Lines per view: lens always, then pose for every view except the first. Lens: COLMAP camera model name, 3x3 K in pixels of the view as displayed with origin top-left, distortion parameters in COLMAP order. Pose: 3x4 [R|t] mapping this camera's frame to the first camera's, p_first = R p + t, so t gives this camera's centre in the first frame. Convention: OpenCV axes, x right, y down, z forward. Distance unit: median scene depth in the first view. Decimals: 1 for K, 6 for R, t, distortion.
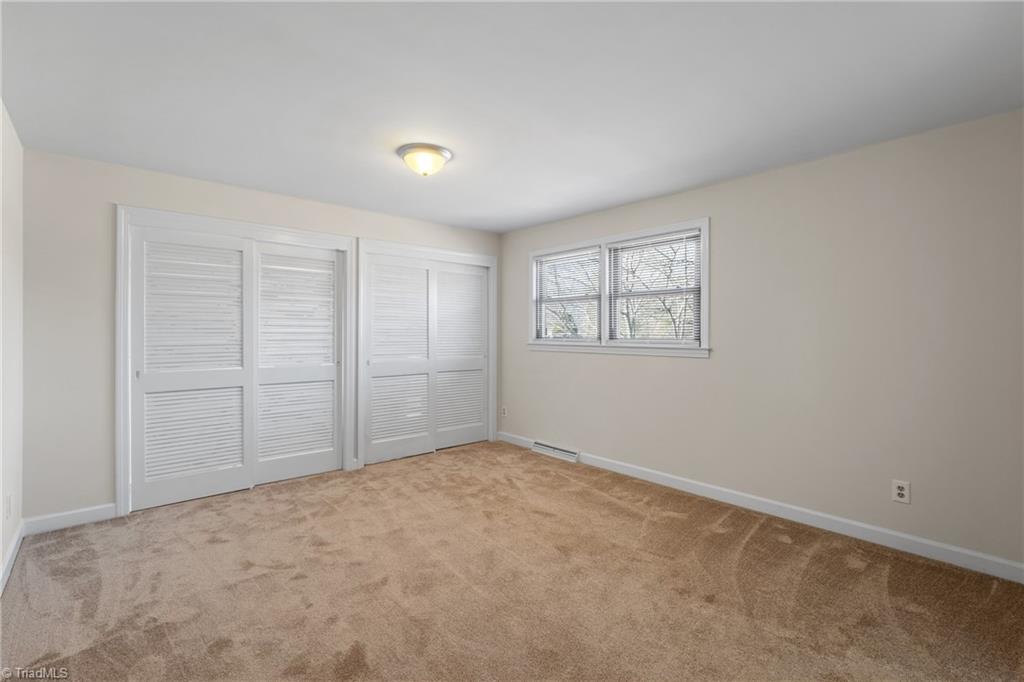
lens RADIAL K [[466.1, 0, 512.0], [0, 466.1, 341.0], [0, 0, 1]] dist [-0.000294, -0.000044]
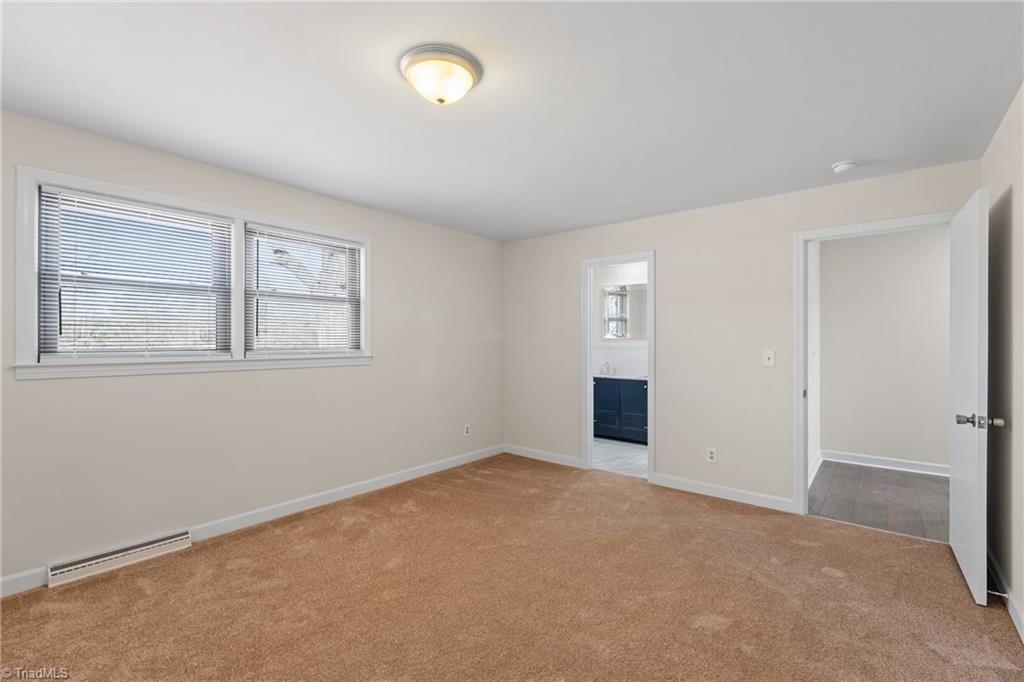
lens RADIAL K [[462.3, 0, 512.0], [0, 462.3, 341.0], [0, 0, 1]] dist [-0.001181, -0.000289]
pose [[-0.187460, -0.001450, 0.982271, -0.698309], [0.014403, 0.999887, 0.004225, -0.018642], [-0.982167, 0.014940, -0.187418, 0.852853]]
